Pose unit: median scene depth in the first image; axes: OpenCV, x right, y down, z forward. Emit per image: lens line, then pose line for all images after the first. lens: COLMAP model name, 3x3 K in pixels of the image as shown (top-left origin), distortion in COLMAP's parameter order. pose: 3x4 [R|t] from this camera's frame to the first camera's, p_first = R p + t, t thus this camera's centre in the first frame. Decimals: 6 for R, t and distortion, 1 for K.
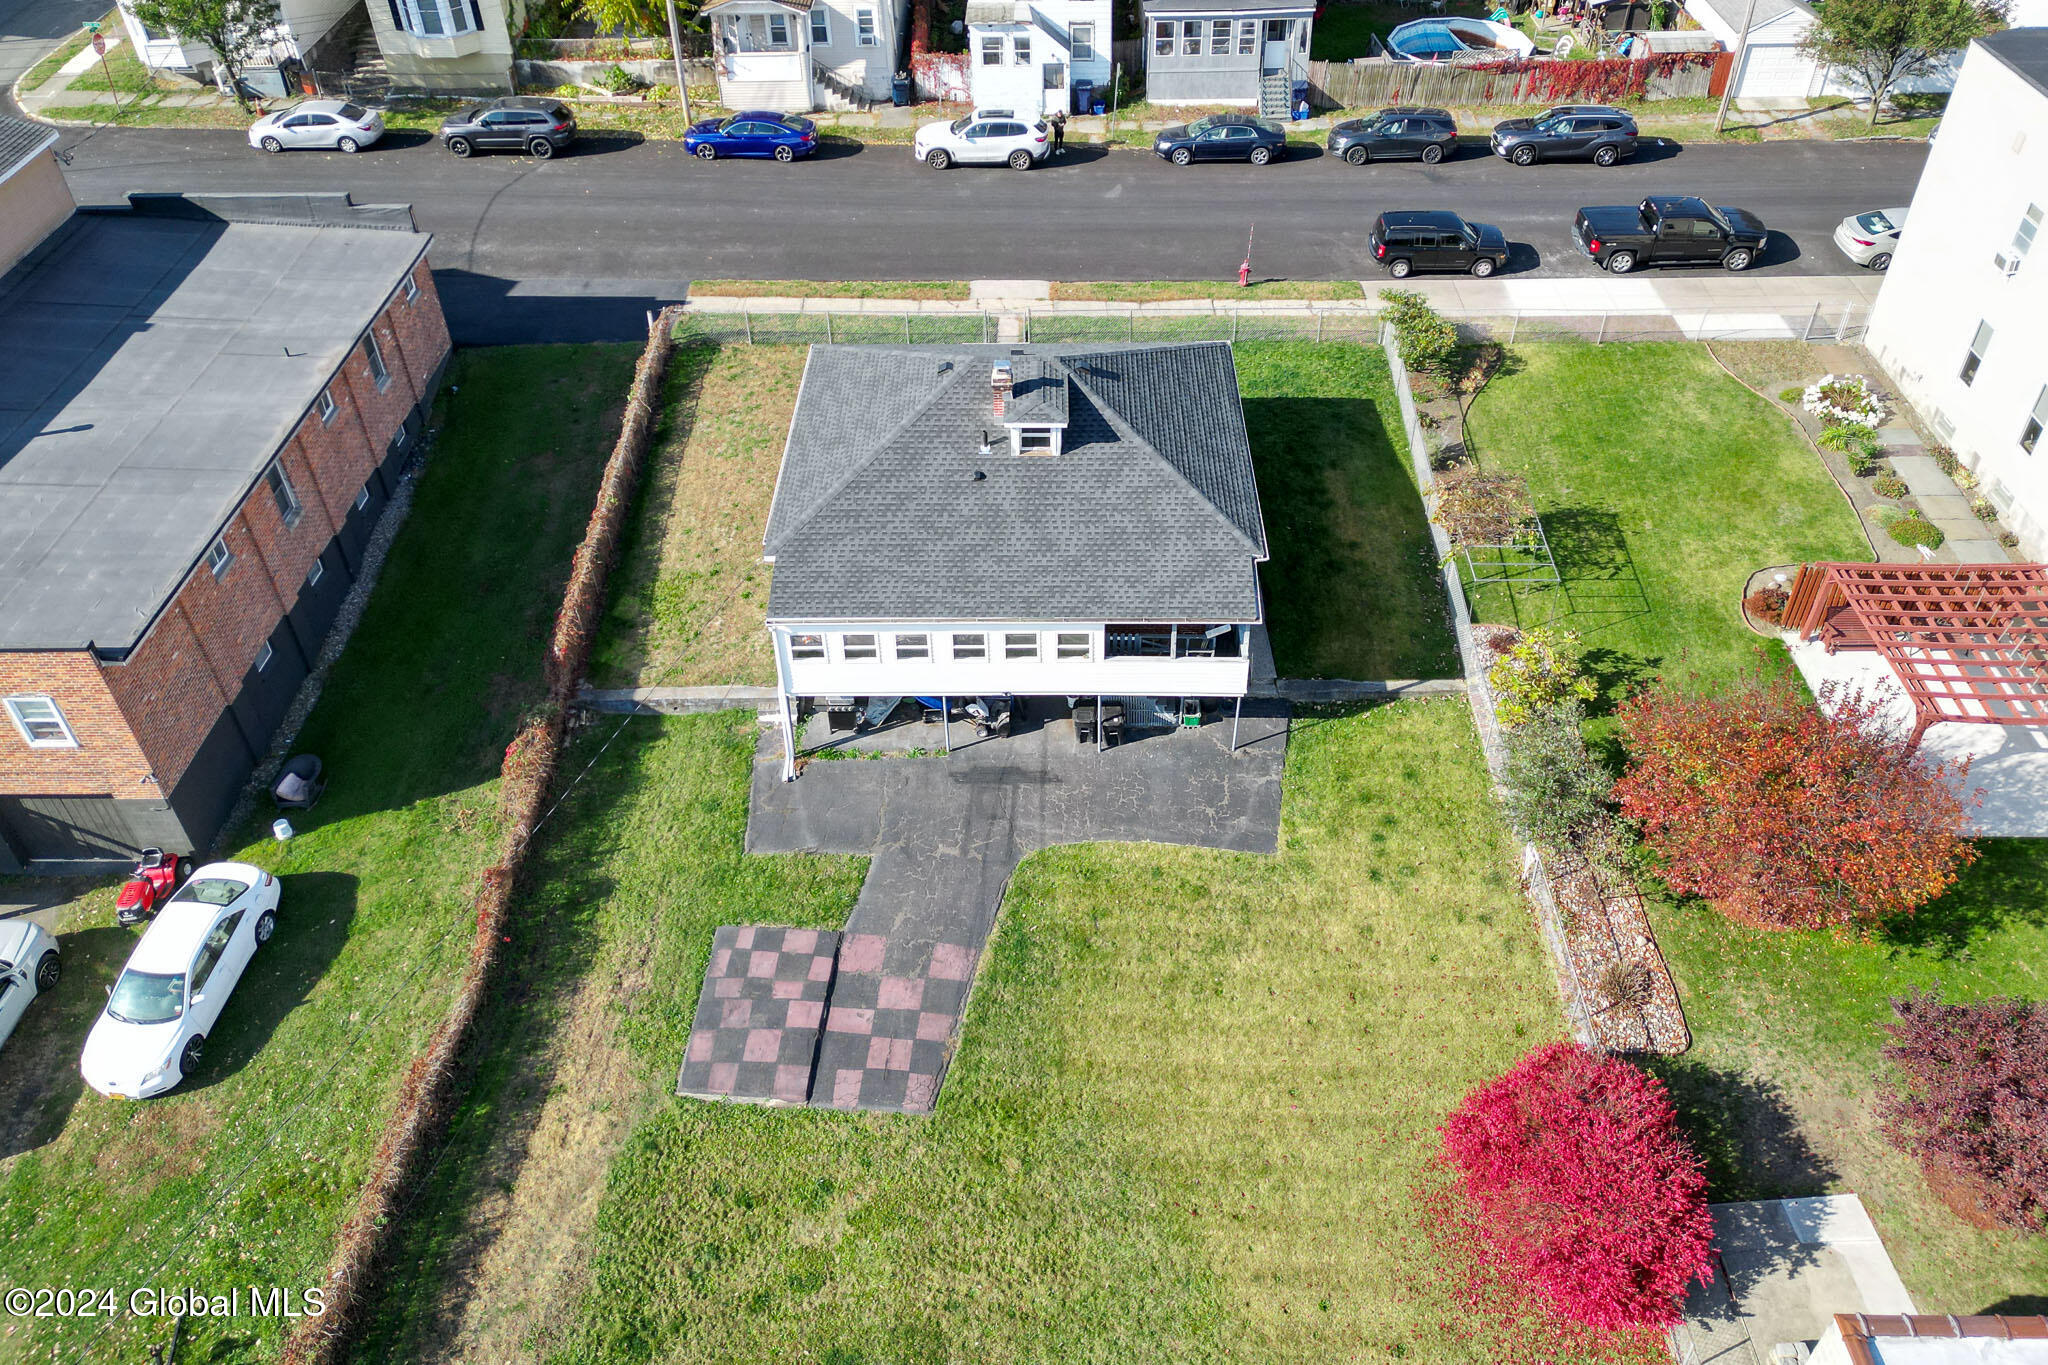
lens RADIAL K [[1499.4, 0, 1023.4], [0, 1499.4, 562.5], [0, 0, 1]] dist [0.069581, -0.058080]
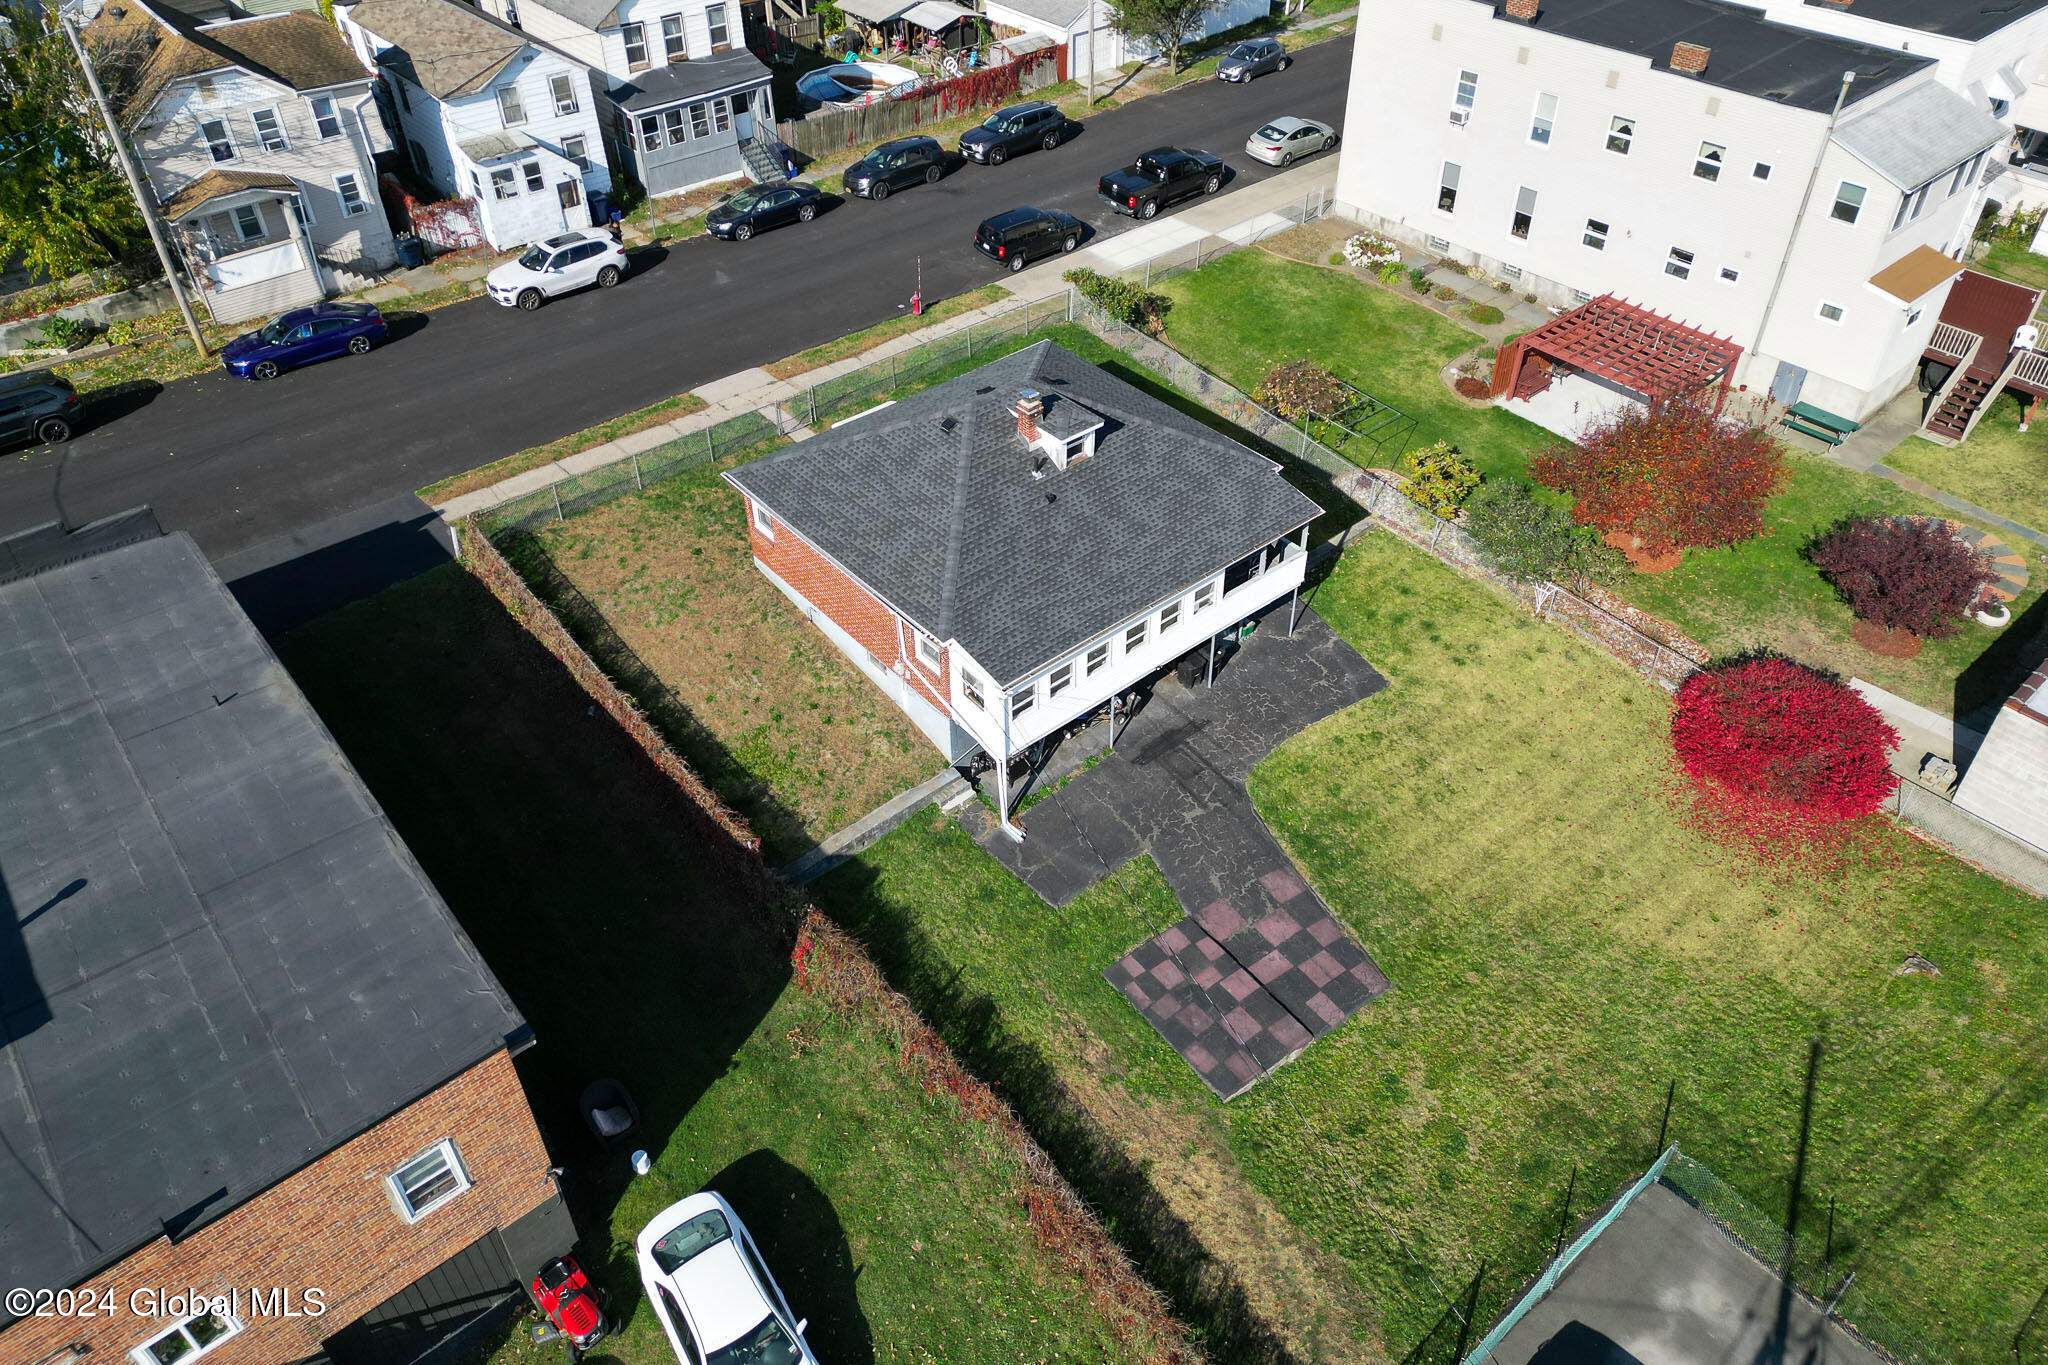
lens RADIAL K [[1418.4, 0, 1023.0], [0, 1418.4, 606.9], [0, 0, 1]] dist [0.066808, -0.053447]
pose [[0.753565, -0.400163, 0.521545, -0.483367], [0.405548, 0.907400, 0.110252, -0.085265], [-0.517369, 0.128430, 0.846070, 0.129368]]
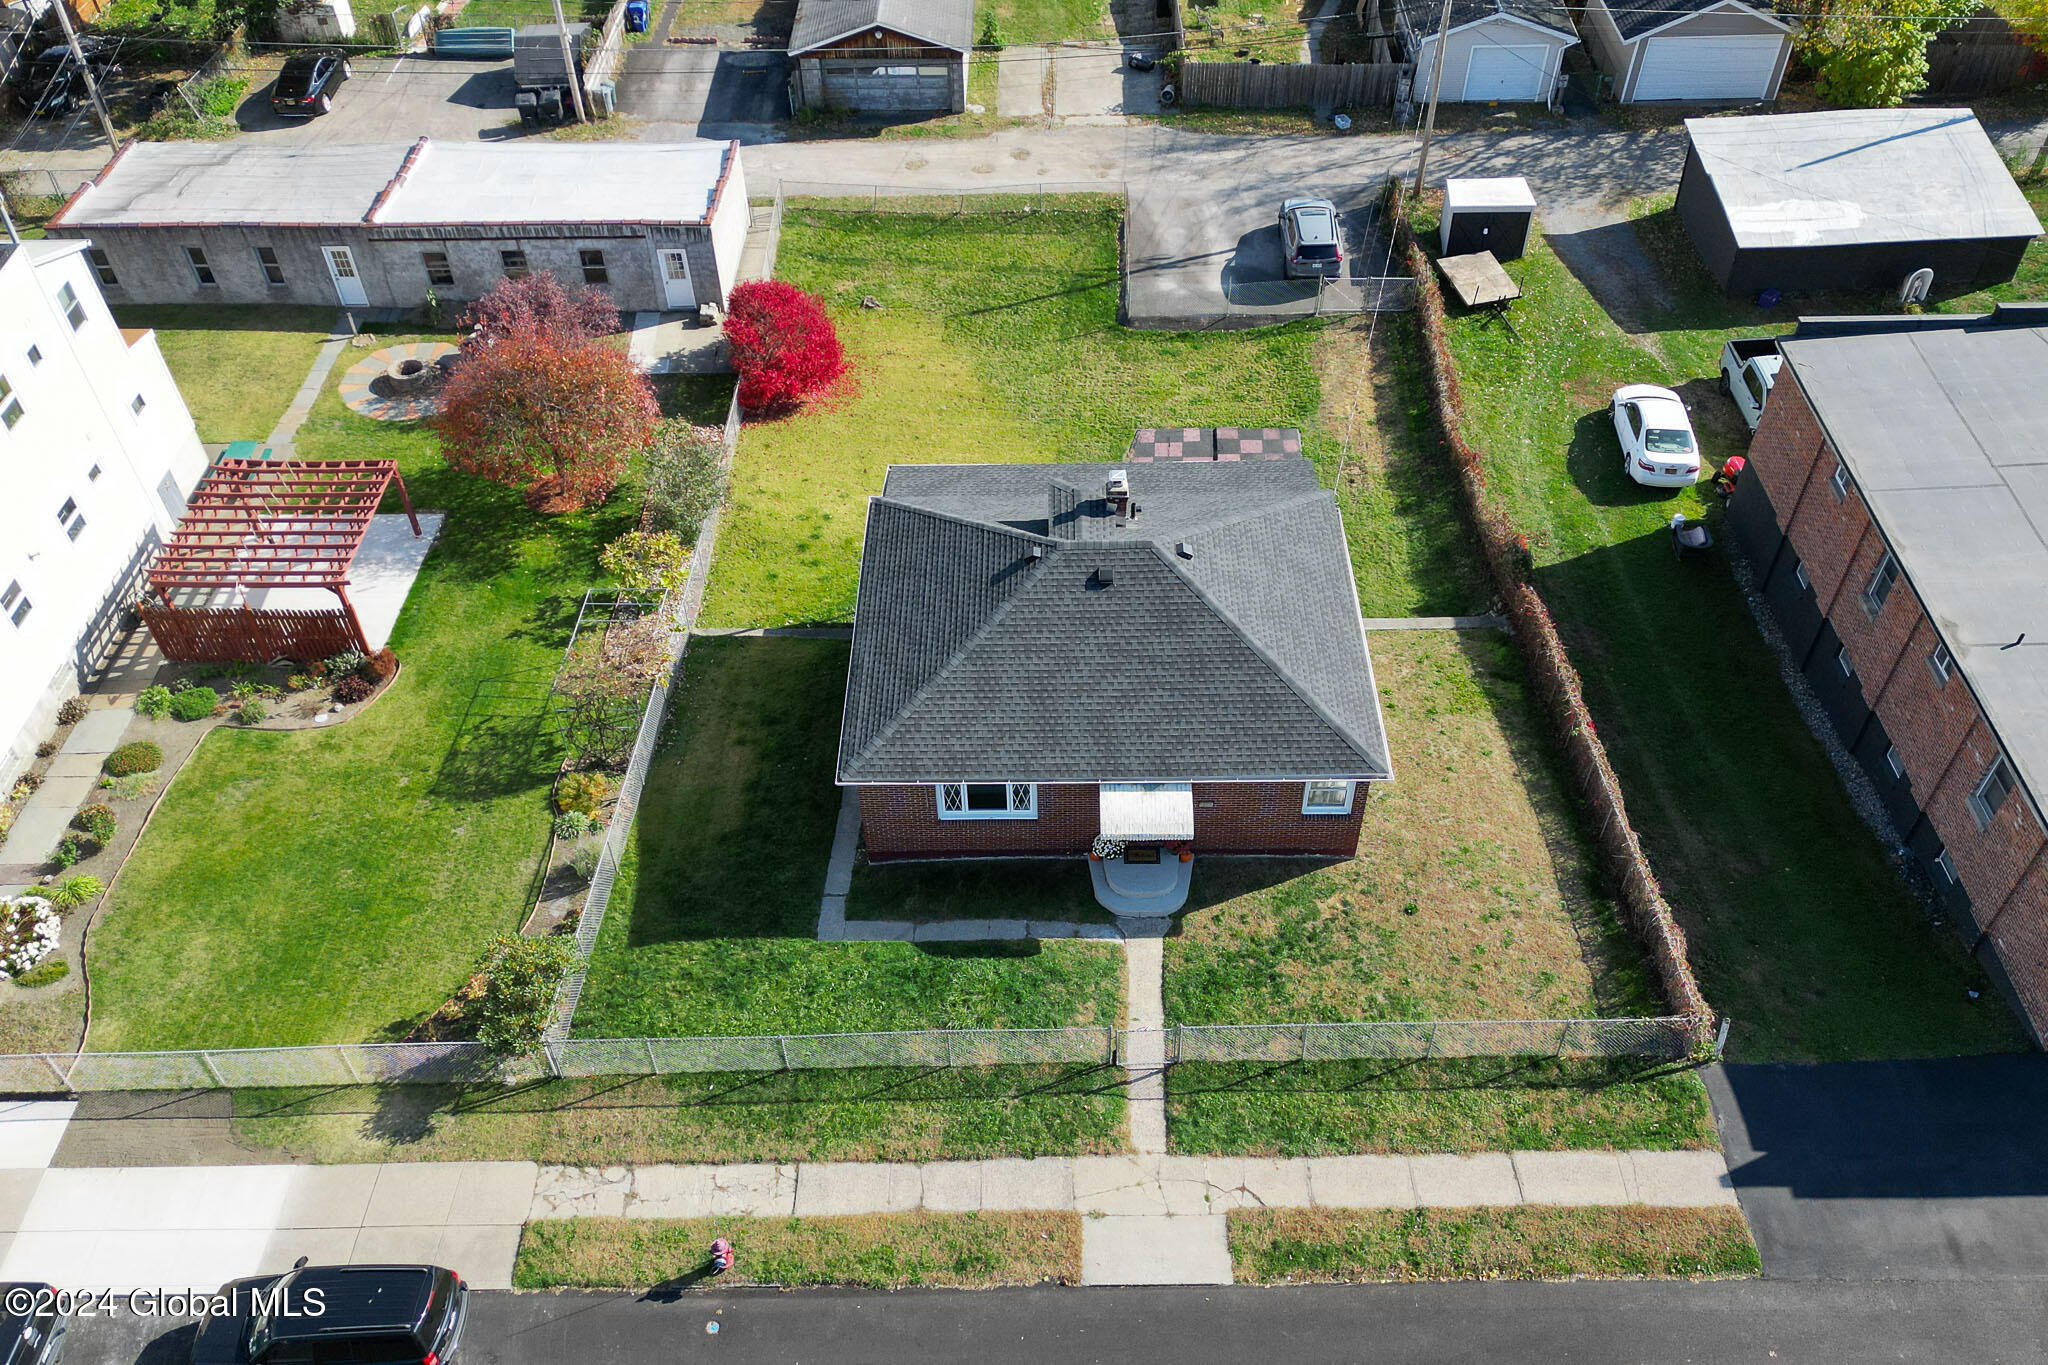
lens RADIAL K [[1607.1, 0, 1030.0], [0, 1607.1, 736.2], [0, 0, 1]] dist [0.078420, -0.077062]
pose [[-0.999157, 0.034384, 0.022410, 0.019179], [0.025434, 0.090191, 0.995600, -0.903322], [0.032211, 0.995331, -0.090990, 0.997172]]
